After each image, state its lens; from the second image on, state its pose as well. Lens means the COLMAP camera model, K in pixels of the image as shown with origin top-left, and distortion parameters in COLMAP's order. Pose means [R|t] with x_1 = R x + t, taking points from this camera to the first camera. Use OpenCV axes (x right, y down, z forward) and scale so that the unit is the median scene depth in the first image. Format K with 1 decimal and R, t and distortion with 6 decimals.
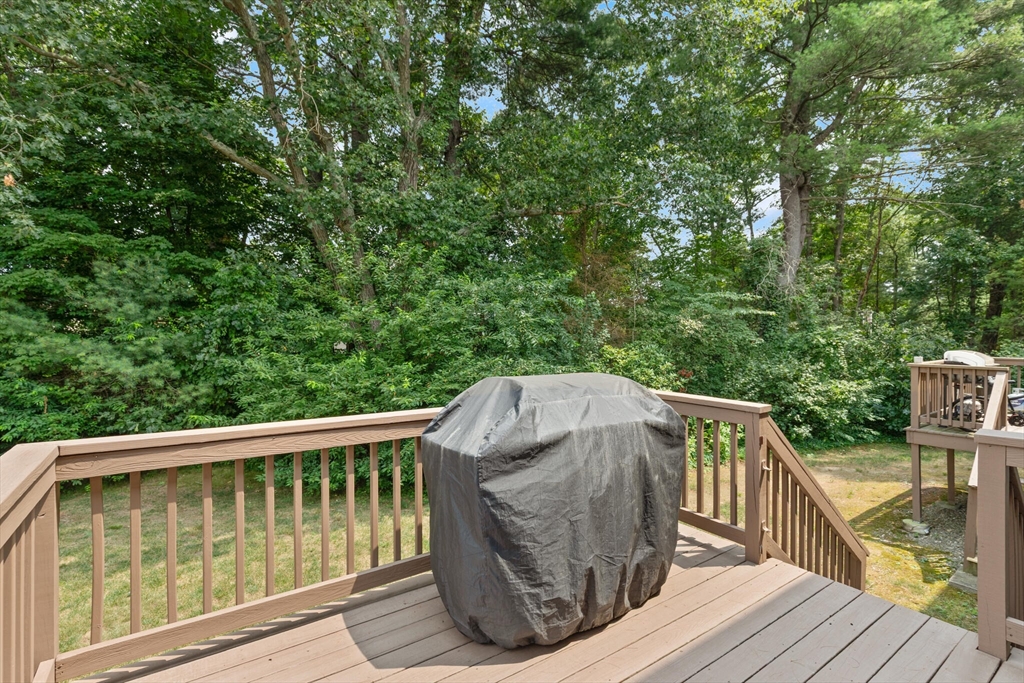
lens RADIAL K [[465.7, 0, 512.4], [0, 465.7, 341.0], [0, 0, 1]] dist [0.010504, -0.001974]
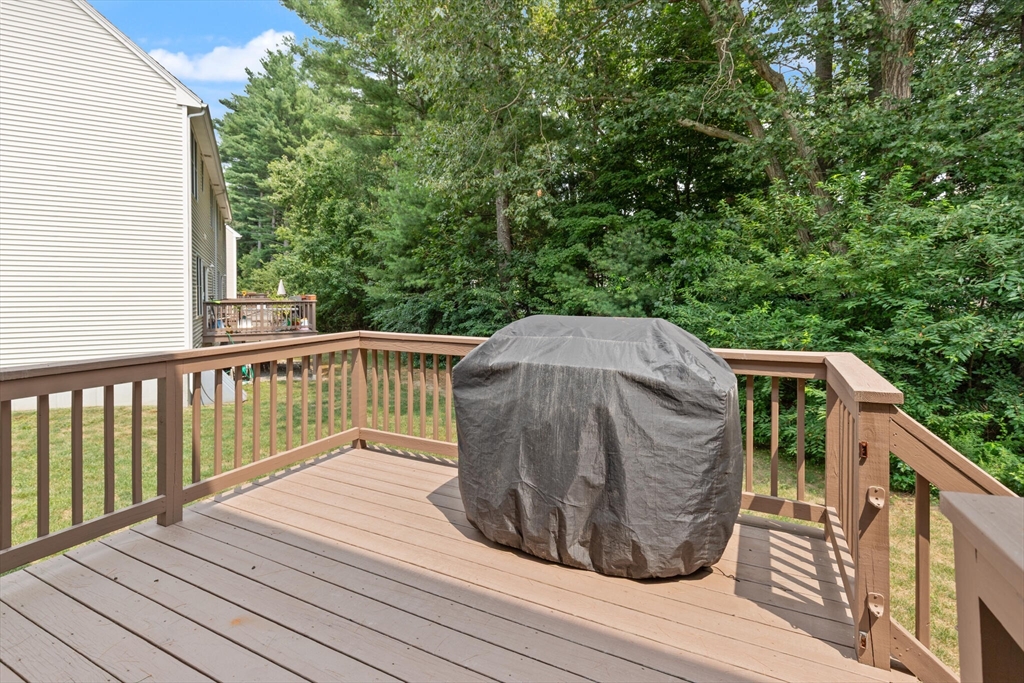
lens RADIAL K [[465.7, 0, 530.8], [0, 465.7, 292.4], [0, 0, 1]] dist [0.010504, -0.001974]
pose [[0.512779, 0.002287, -0.858518, 0.817838], [-0.004398, 0.999990, 0.000037, 0.019799], [0.858510, 0.003757, 0.512784, 0.348051]]
